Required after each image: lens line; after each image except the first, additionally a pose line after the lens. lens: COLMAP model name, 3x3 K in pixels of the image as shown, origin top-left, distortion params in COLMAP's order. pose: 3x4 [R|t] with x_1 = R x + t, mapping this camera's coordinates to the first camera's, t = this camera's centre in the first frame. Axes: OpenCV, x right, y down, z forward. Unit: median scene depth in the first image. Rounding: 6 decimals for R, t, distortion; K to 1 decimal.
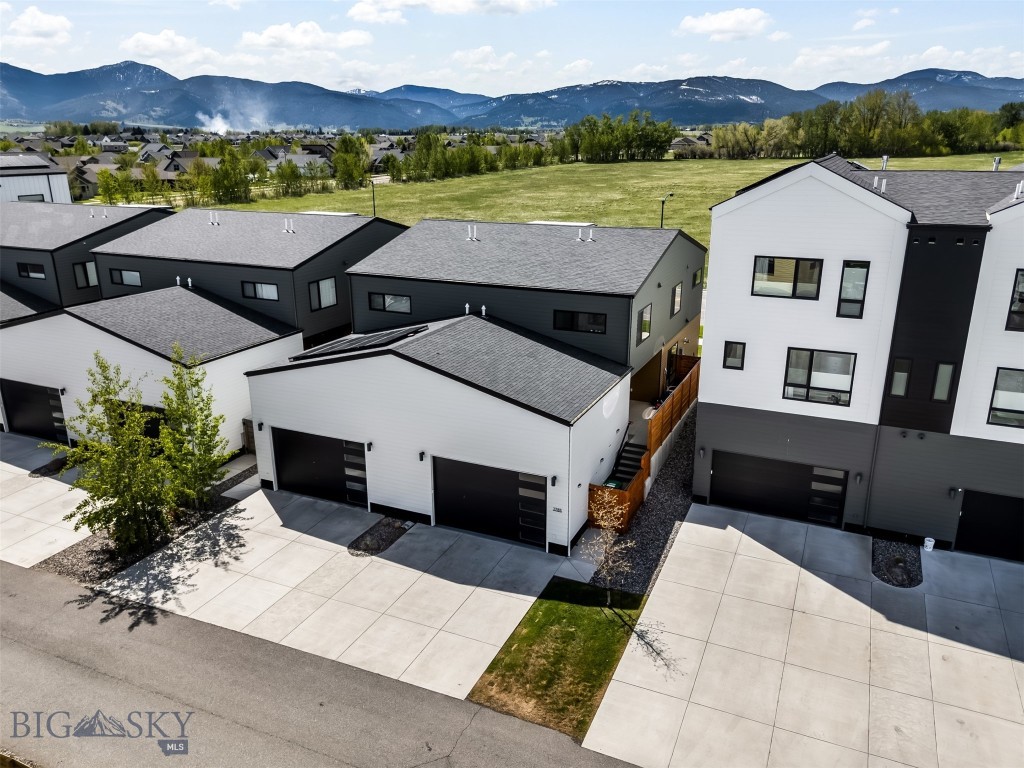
lens RADIAL K [[767.2, 0, 511.0], [0, 767.2, 380.5], [0, 0, 1]] dist [0.058866, -0.044100]
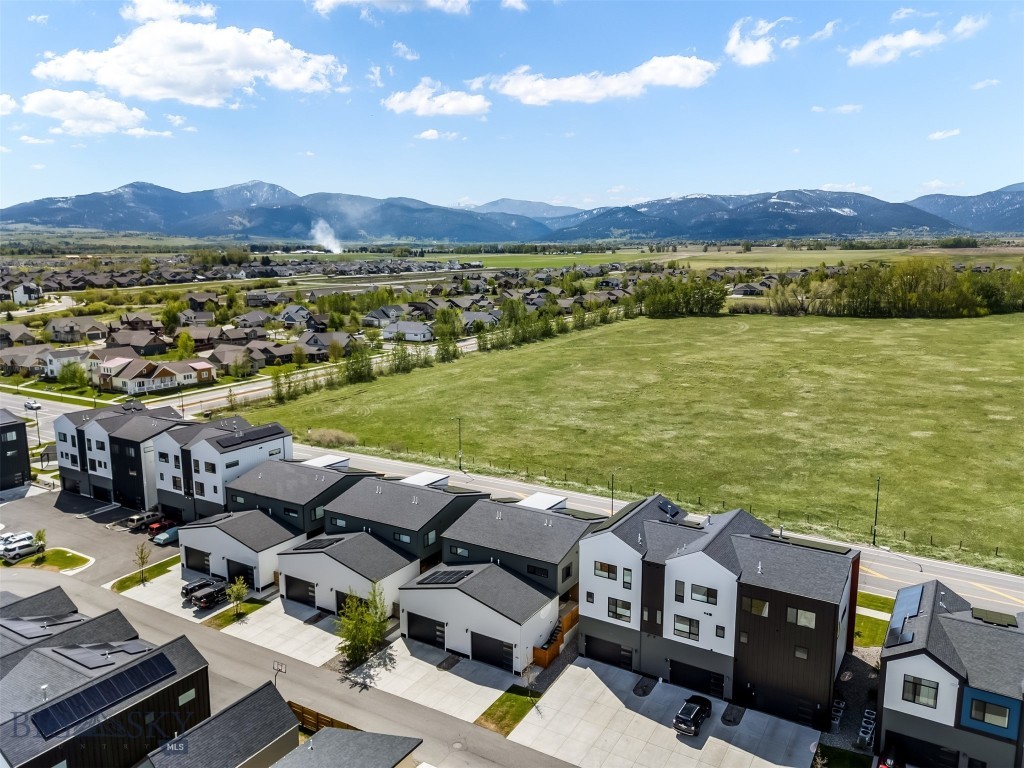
lens RADIAL K [[767.2, 0, 511.6], [0, 767.2, 382.8], [0, 0, 1]] dist [0.058866, -0.044100]
pose [[0.993354, 0.024479, -0.112469, 0.297106], [-0.038500, 0.991505, -0.124237, -0.401727], [0.108473, 0.127741, 0.985858, -1.596430]]
